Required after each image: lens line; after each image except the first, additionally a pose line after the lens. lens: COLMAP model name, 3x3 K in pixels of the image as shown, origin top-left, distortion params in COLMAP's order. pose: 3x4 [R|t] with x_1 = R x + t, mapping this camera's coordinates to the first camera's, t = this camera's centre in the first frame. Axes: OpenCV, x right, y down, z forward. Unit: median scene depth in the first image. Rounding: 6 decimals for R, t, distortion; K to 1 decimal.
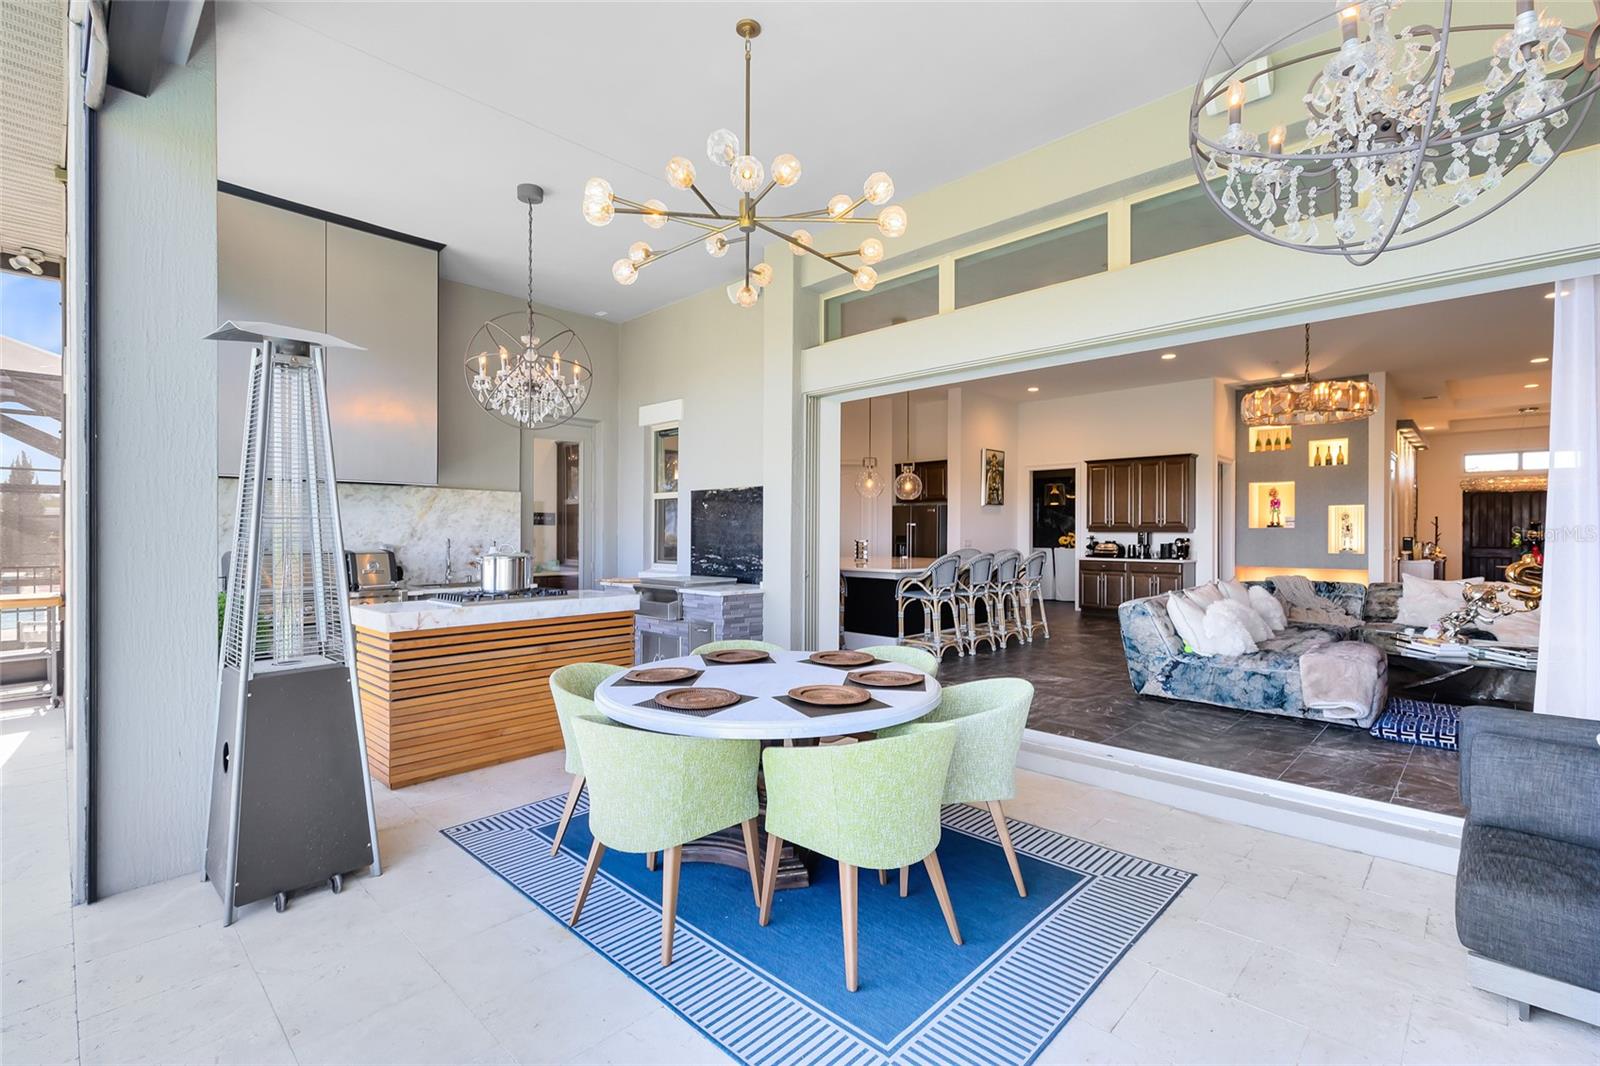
lens RADIAL K [[734.0, 0, 797.1], [0, 734.0, 528.9], [0, 0, 1]] dist [0.012978, -0.003534]
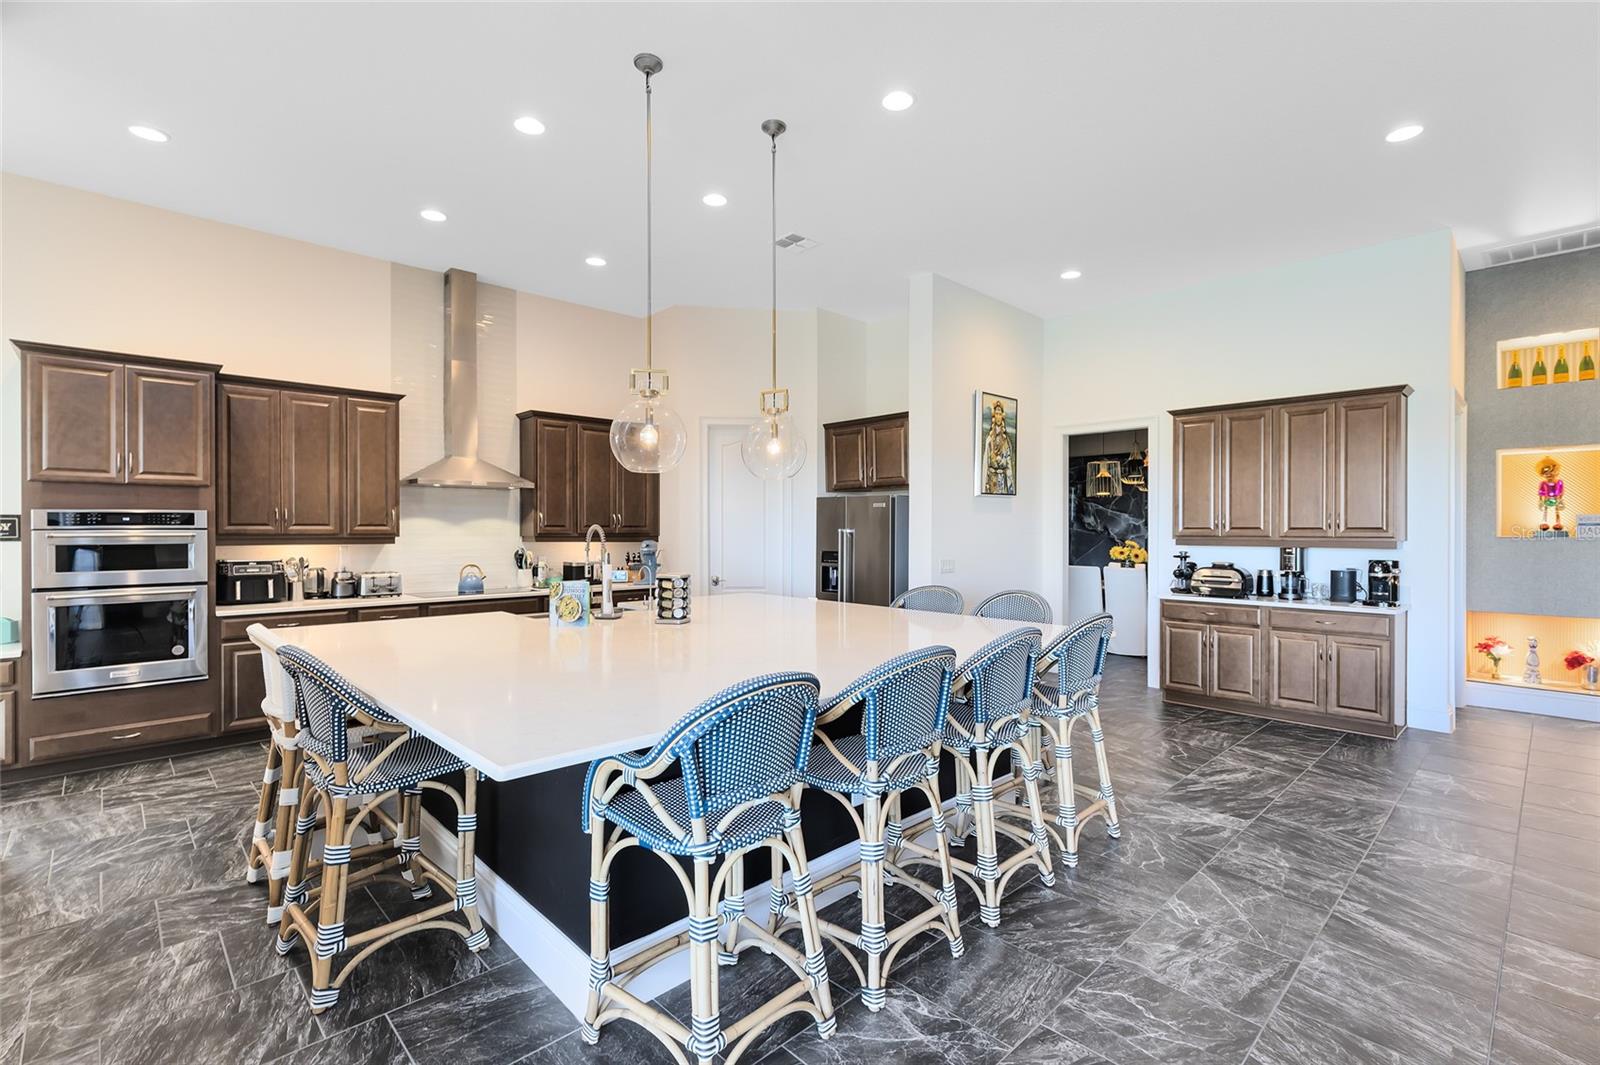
lens RADIAL K [[734.0, 0, 792.7], [0, 734.0, 529.9], [0, 0, 1]] dist [0.012978, -0.003534]
pose [[0.999131, -0.002784, -0.041588, 0.144034], [0.003144, 0.999958, 0.008602, -0.012266], [0.041563, -0.008725, 0.999098, 0.464255]]
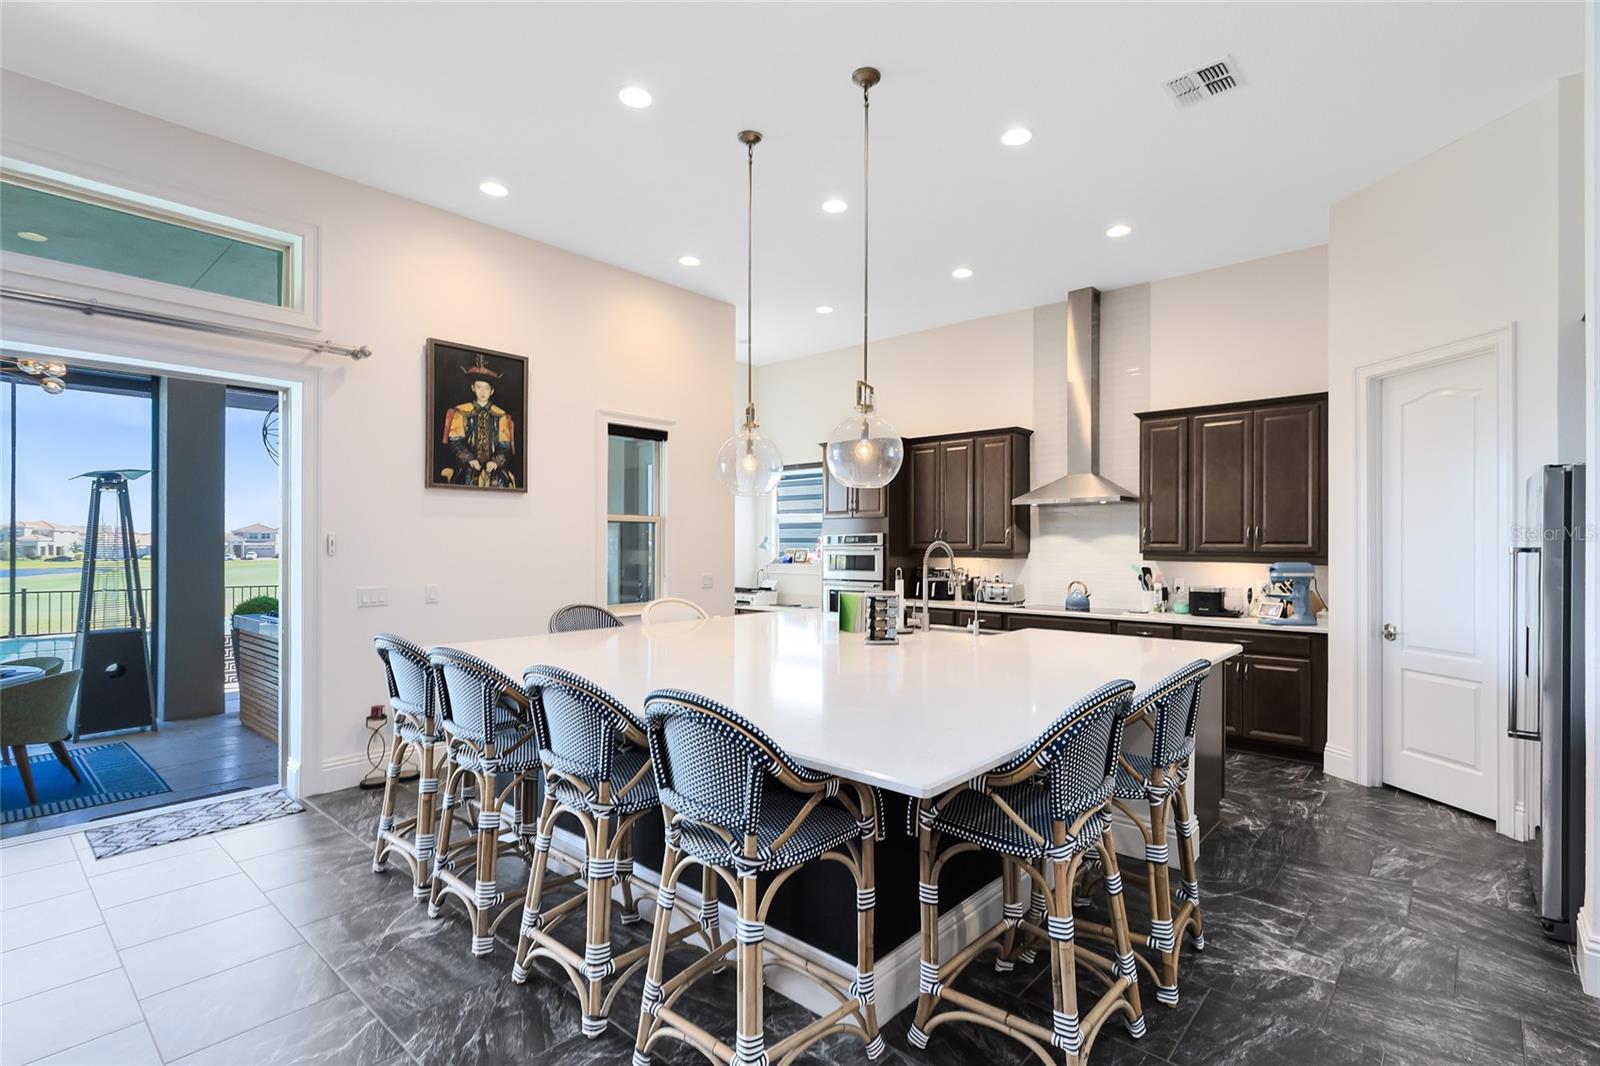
lens RADIAL K [[734.0, 0, 839.1], [0, 734.0, 543.1], [0, 0, 1]] dist [0.012978, -0.003534]
pose [[0.069486, -0.010009, -0.997533, 0.407201], [0.002895, 0.999947, -0.009832, -0.006484], [0.997579, -0.002205, 0.069512, 0.778139]]
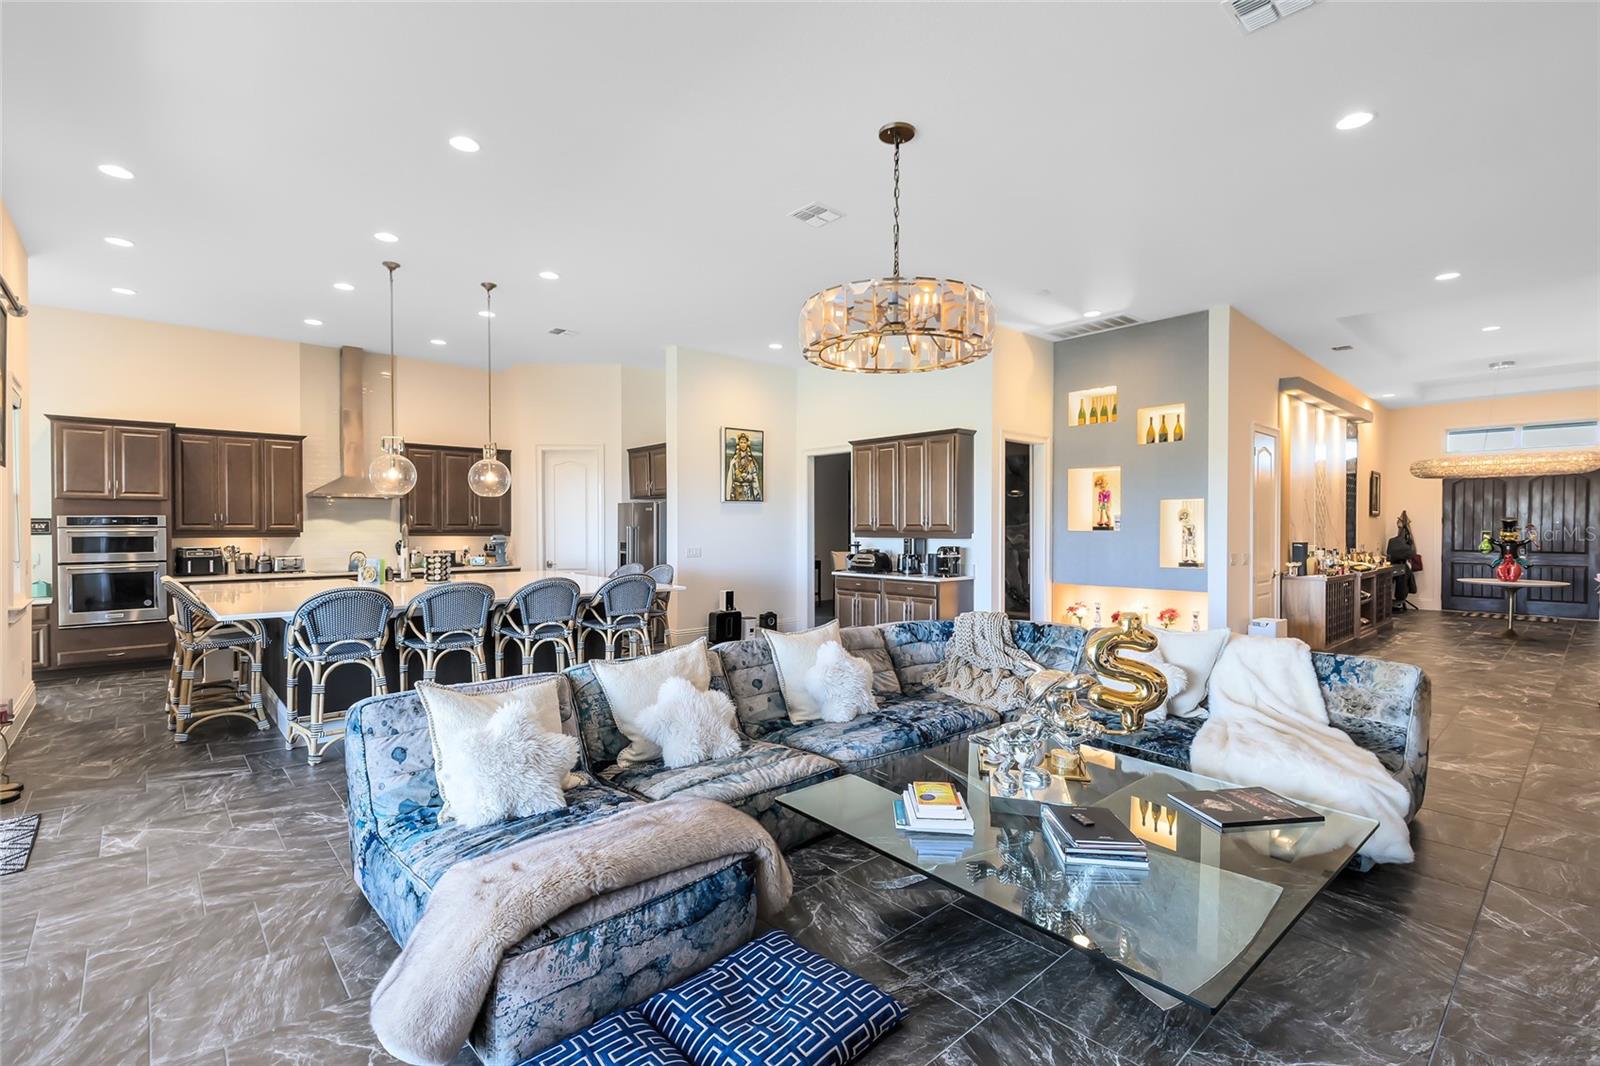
lens RADIAL K [[734.0, 0, 789.4], [0, 734.0, 531.8], [0, 0, 1]] dist [0.012978, -0.003534]
pose [[0.997361, -0.004904, -0.072437, 0.392269], [0.005928, 0.999885, 0.013939, -0.012044], [0.072360, -0.014332, 0.997276, 0.254774]]
